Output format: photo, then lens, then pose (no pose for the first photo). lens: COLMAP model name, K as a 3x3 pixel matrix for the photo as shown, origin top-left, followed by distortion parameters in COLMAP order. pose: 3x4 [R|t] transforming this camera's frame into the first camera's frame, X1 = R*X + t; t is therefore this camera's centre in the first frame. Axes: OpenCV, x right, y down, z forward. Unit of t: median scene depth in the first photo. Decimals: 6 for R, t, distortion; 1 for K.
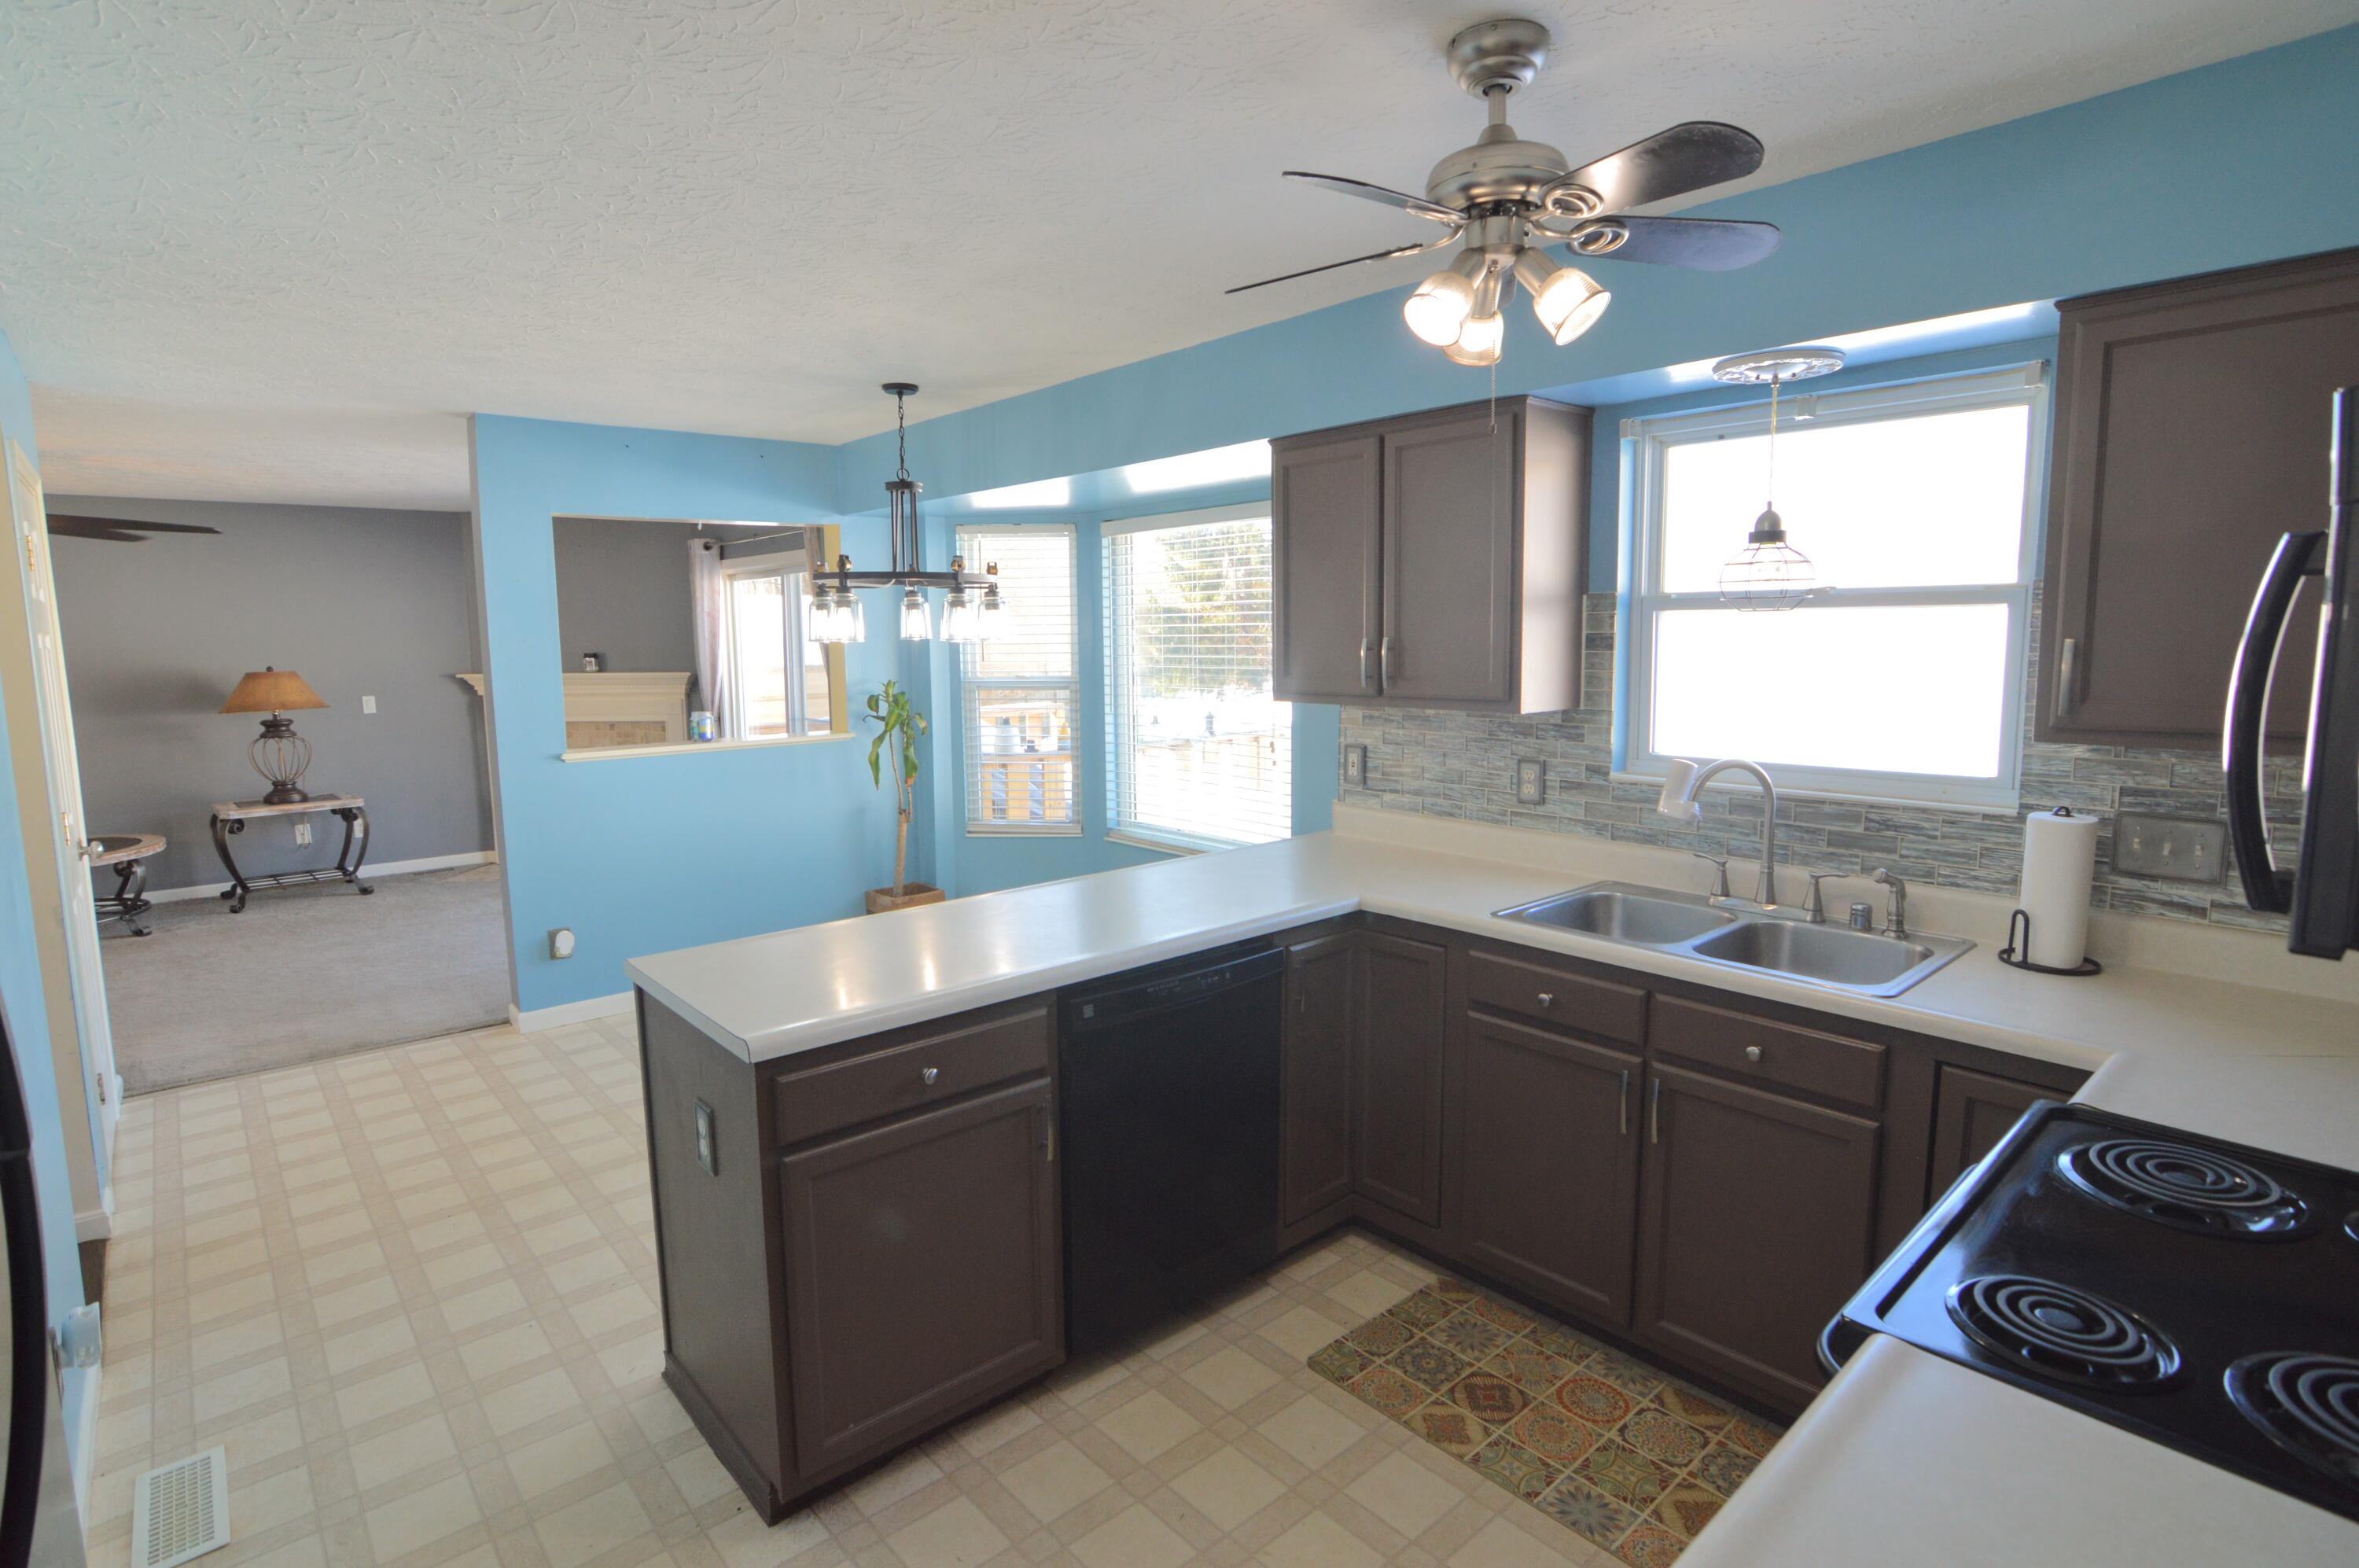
lens RADIAL K [[1148.7, 0, 1180.6], [0, 1148.7, 763.5], [0, 0, 1]] dist [-0.033755, 0.008996]
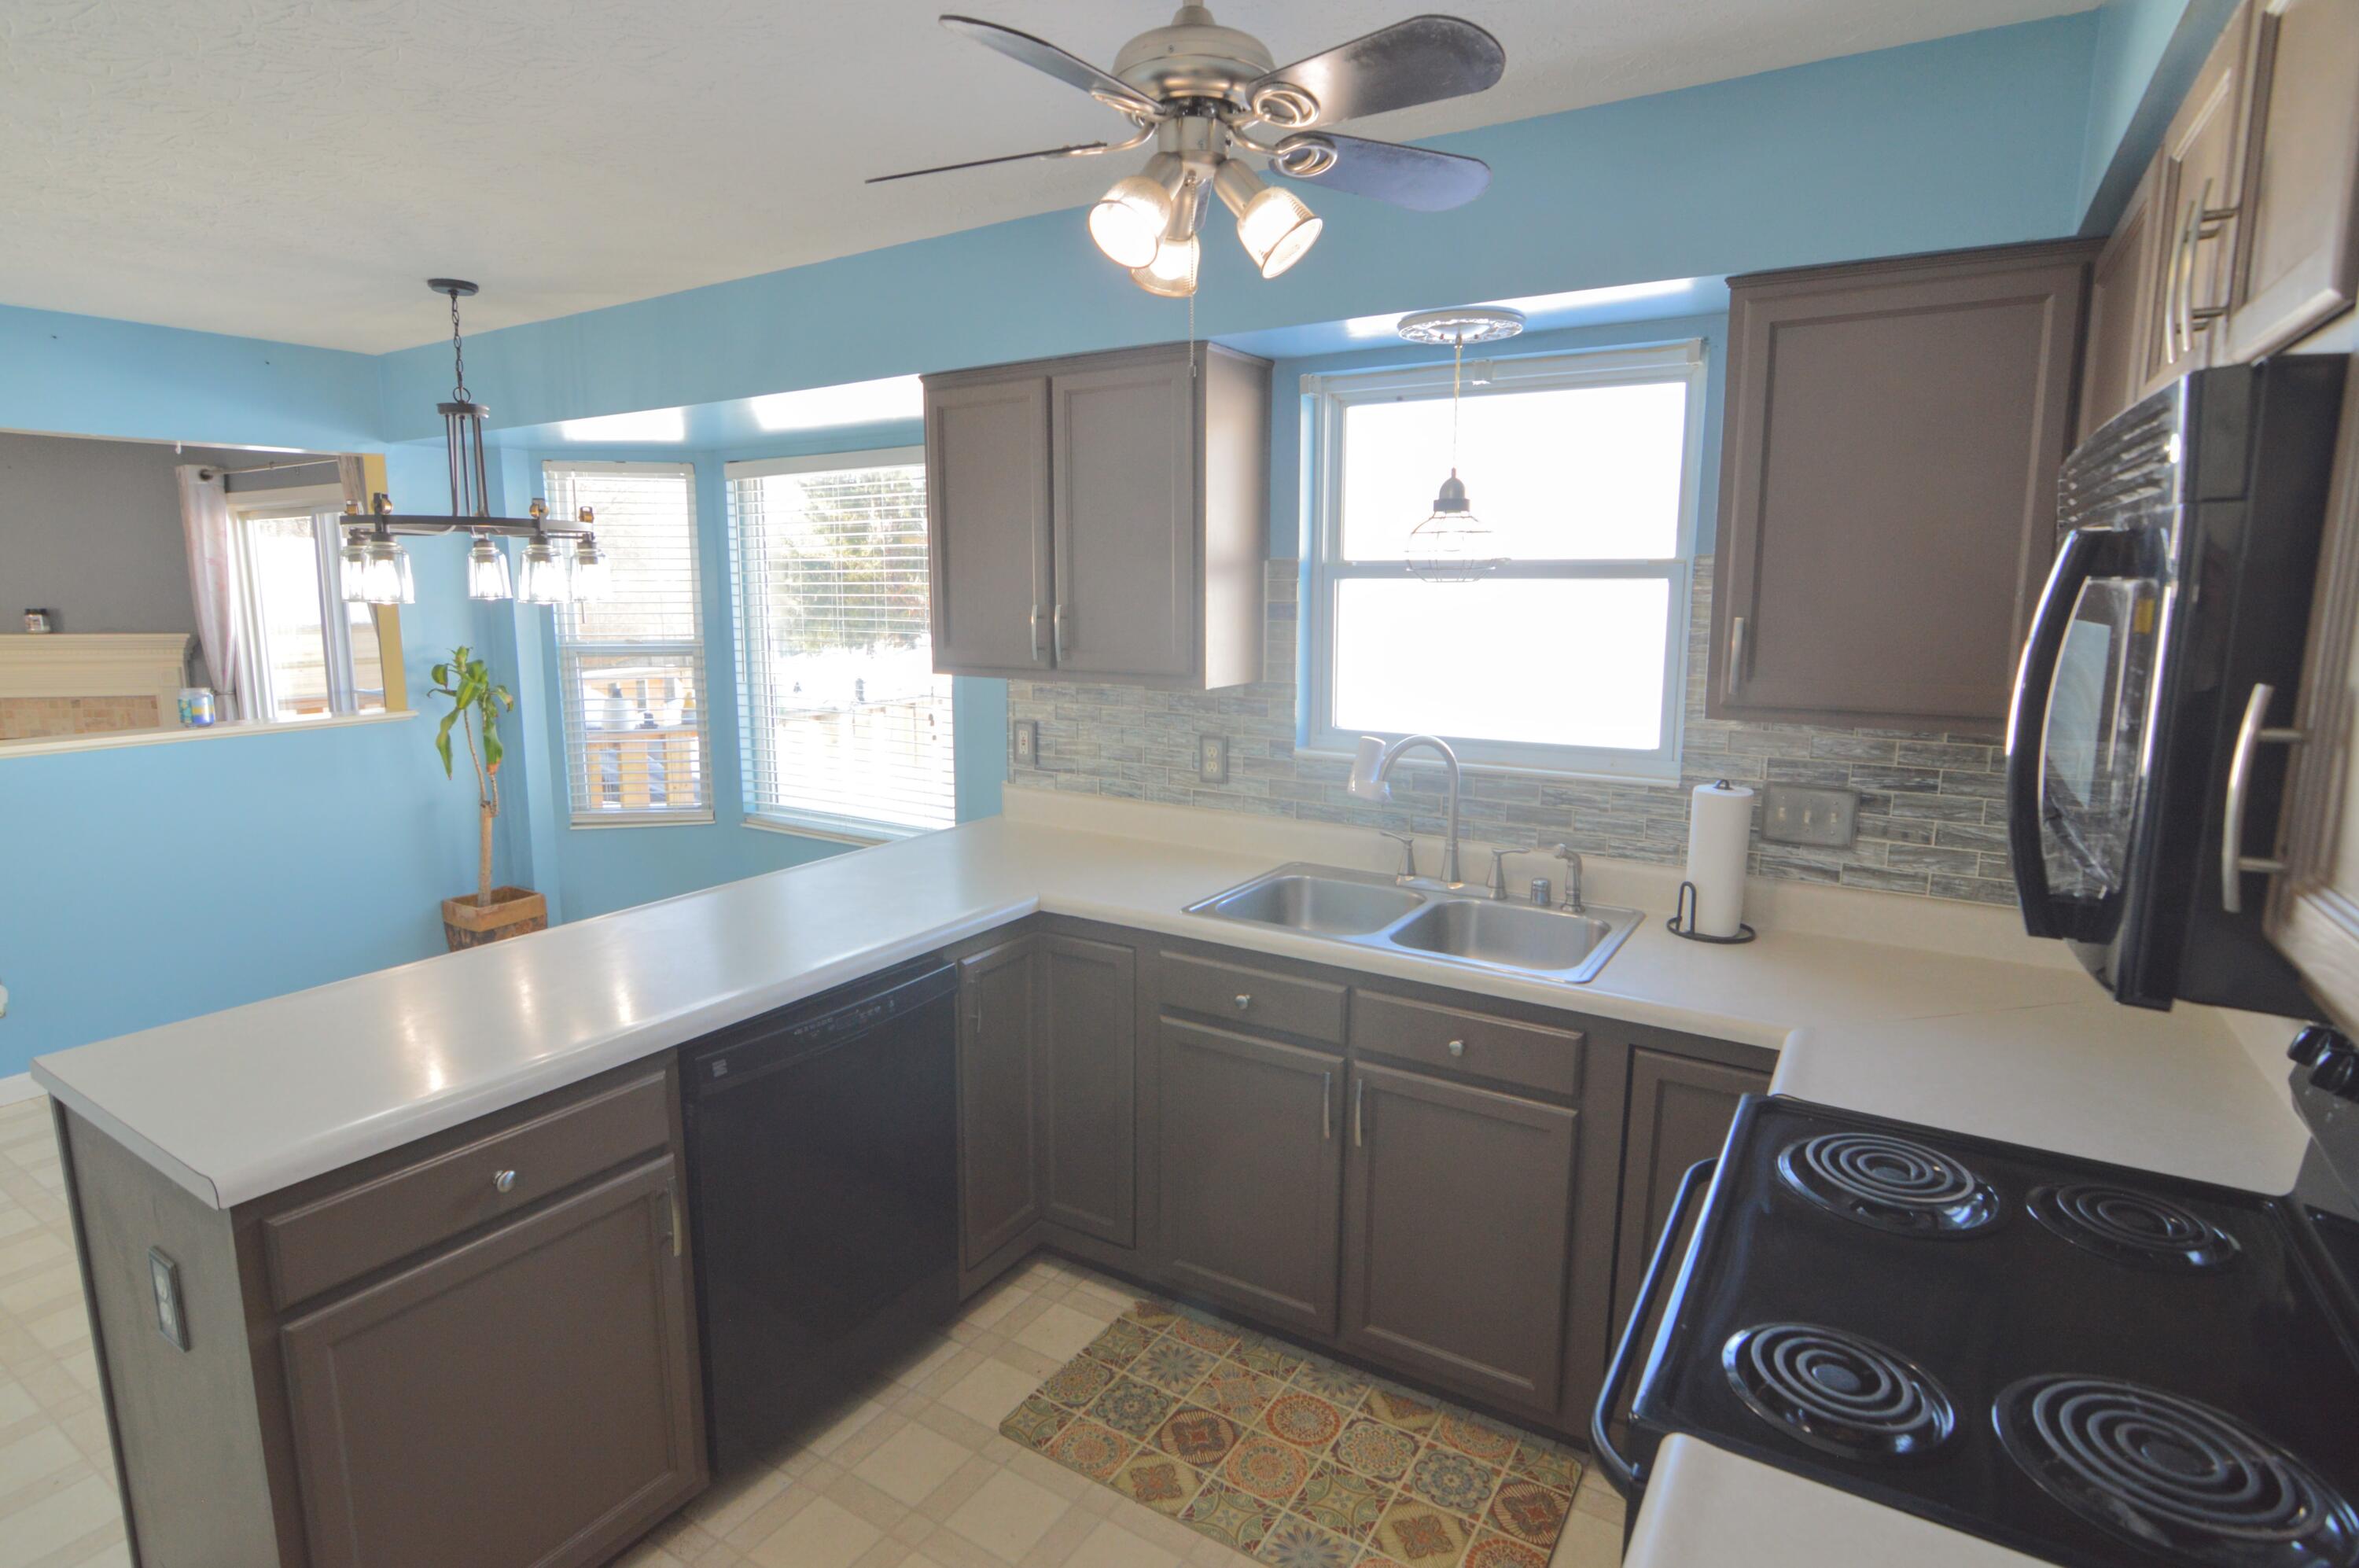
lens RADIAL K [[1164.0, 0, 1167.1], [0, 1164.0, 770.9], [0, 0, 1]] dist [-0.031169, 0.009371]
pose [[0.959936, -0.032178, 0.278365, 0.002853], [0.019668, 0.998672, 0.047617, -0.025733], [-0.279527, -0.040235, 0.959294, 0.114430]]
